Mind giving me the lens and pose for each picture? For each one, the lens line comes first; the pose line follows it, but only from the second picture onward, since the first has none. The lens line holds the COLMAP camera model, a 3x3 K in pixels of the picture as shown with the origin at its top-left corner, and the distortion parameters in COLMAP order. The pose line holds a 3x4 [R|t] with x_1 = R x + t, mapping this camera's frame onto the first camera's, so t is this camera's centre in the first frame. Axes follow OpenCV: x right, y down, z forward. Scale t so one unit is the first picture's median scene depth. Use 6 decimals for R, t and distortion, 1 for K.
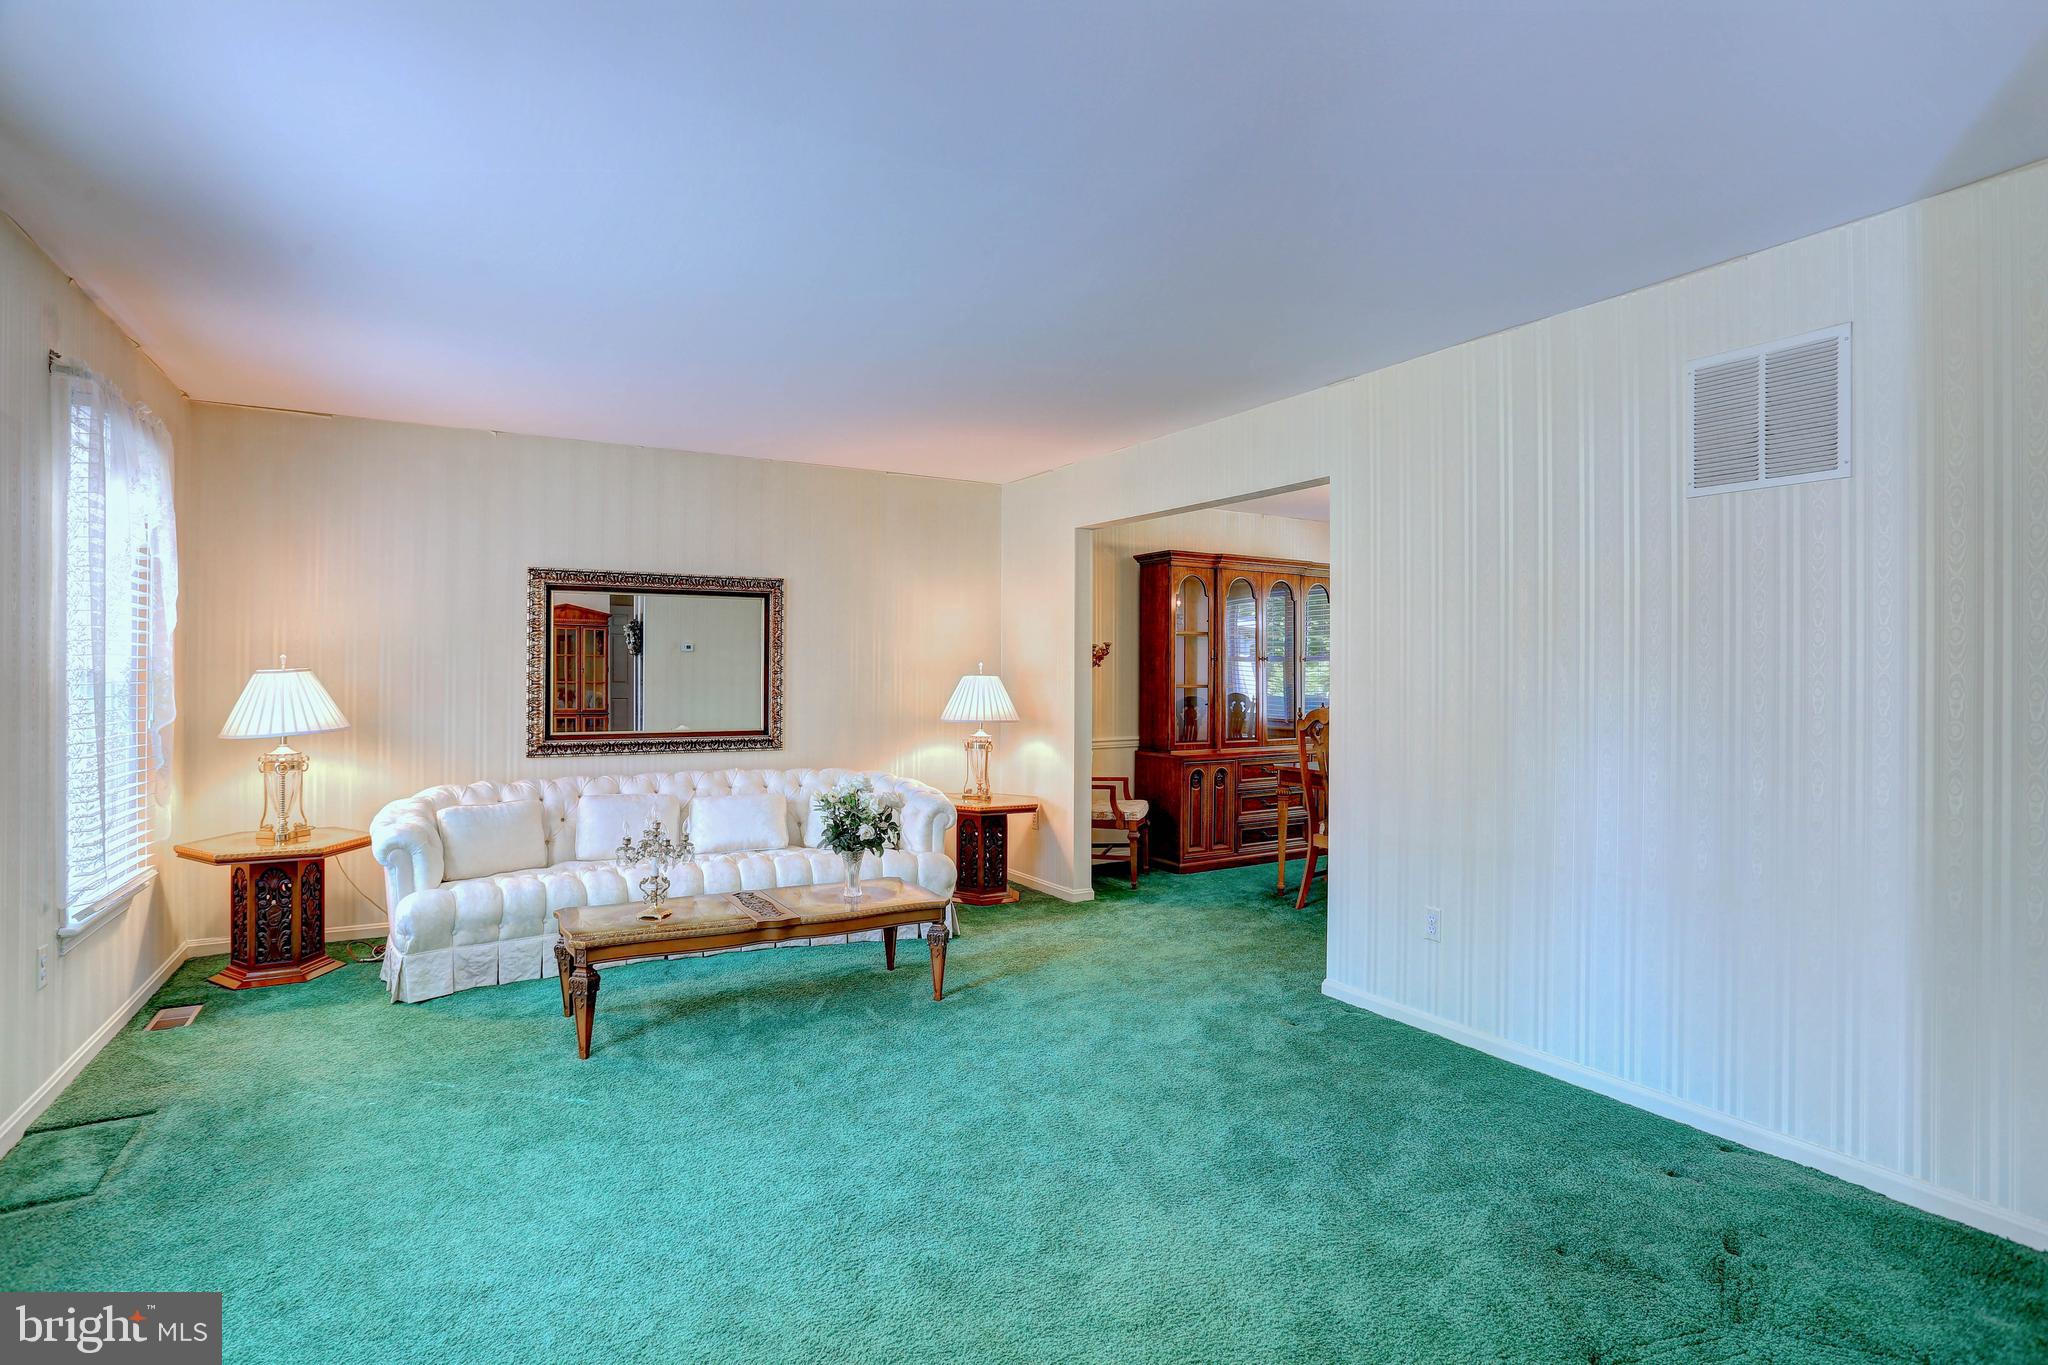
lens RADIAL K [[987.4, 0, 1026.4], [0, 987.4, 673.7], [0, 0, 1]] dist [-0.019141, 0.000337]
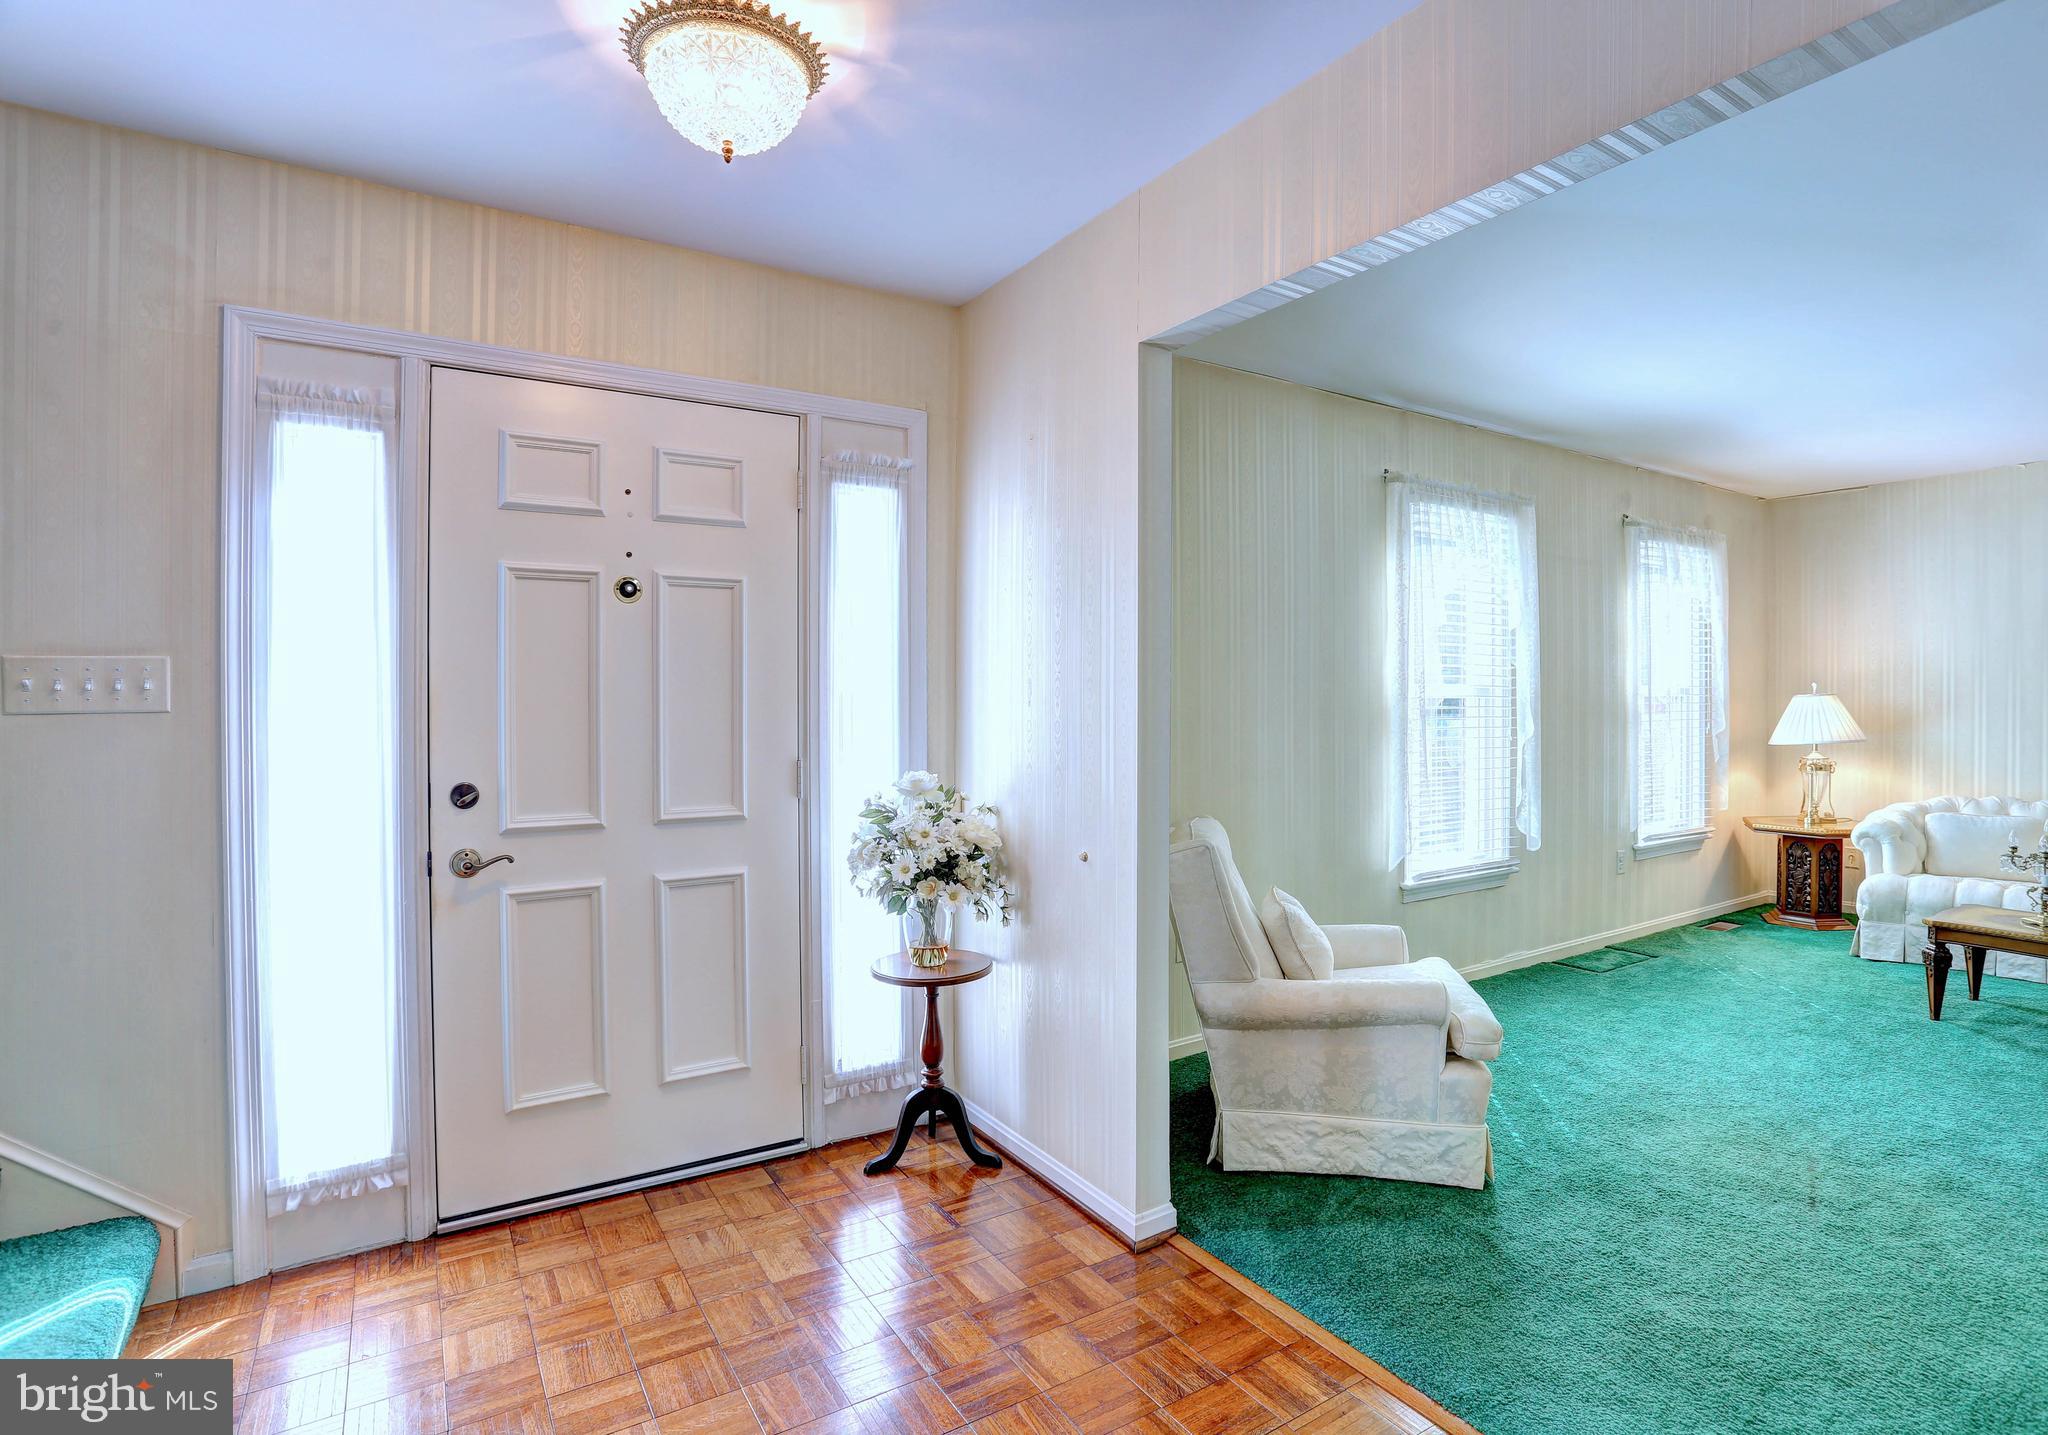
lens RADIAL K [[1106.3, 0, 1032.8], [0, 1106.3, 708.2], [0, 0, 1]] dist [-0.009334, 0.002093]
pose [[0.029806, 0.000375, -0.999556, 0.720276], [0.000948, 0.999999, 0.000404, 0.013622], [0.999555, -0.000960, 0.029806, -0.102950]]
